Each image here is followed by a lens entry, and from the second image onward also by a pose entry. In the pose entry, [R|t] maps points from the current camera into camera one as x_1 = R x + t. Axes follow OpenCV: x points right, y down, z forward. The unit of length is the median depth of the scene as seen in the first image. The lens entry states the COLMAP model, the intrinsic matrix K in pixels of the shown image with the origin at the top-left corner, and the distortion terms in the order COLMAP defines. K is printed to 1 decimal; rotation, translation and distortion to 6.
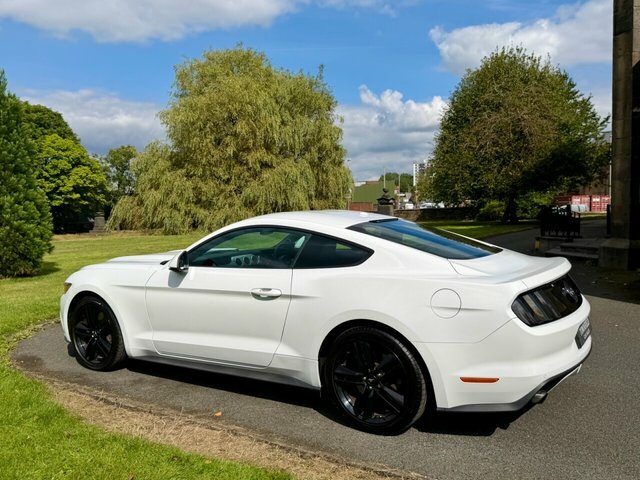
lens RADIAL K [[553.5, 0, 321.3], [0, 553.5, 243.2], [0, 0, 1]] dist [0.153226, -0.298858]
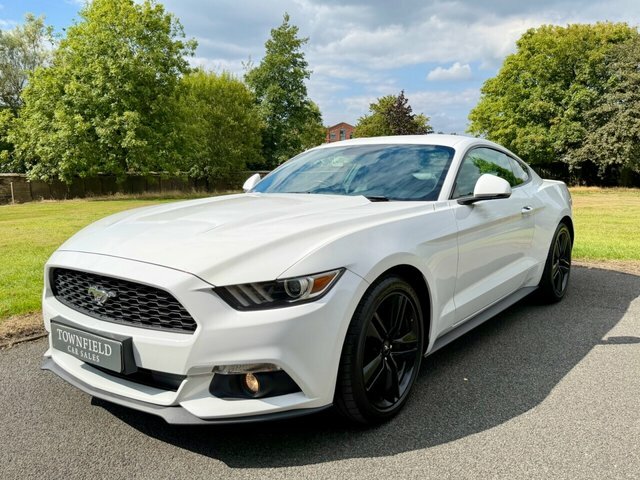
lens RADIAL K [[553.5, 0, 321.3], [0, 553.5, 243.2], [0, 0, 1]] dist [0.153226, -0.298858]
pose [[0.097037, -0.118636, 0.988185, -0.115815], [0.085881, 0.990165, 0.110440, 0.000280], [-0.991569, 0.074149, 0.106271, 0.127359]]
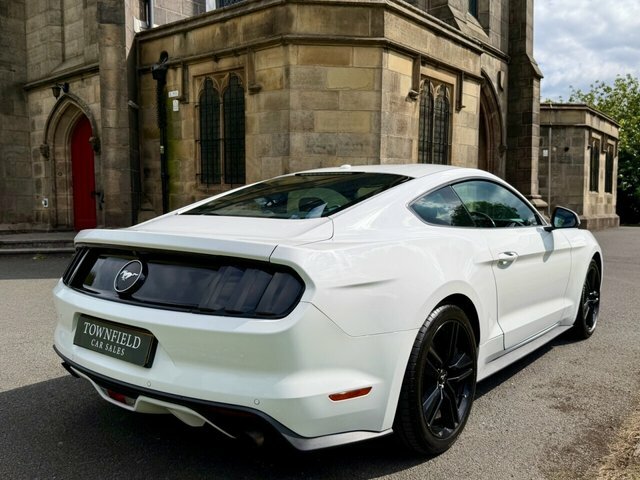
lens RADIAL K [[557.0, 0, 323.1], [0, 557.0, 244.7], [0, 0, 1]] dist [0.137261, -0.256230]
pose [[0.112033, -0.056629, 0.992090, -0.121280], [0.070504, 0.996312, 0.048908, -0.000104], [-0.991200, 0.064466, 0.115612, 0.142767]]
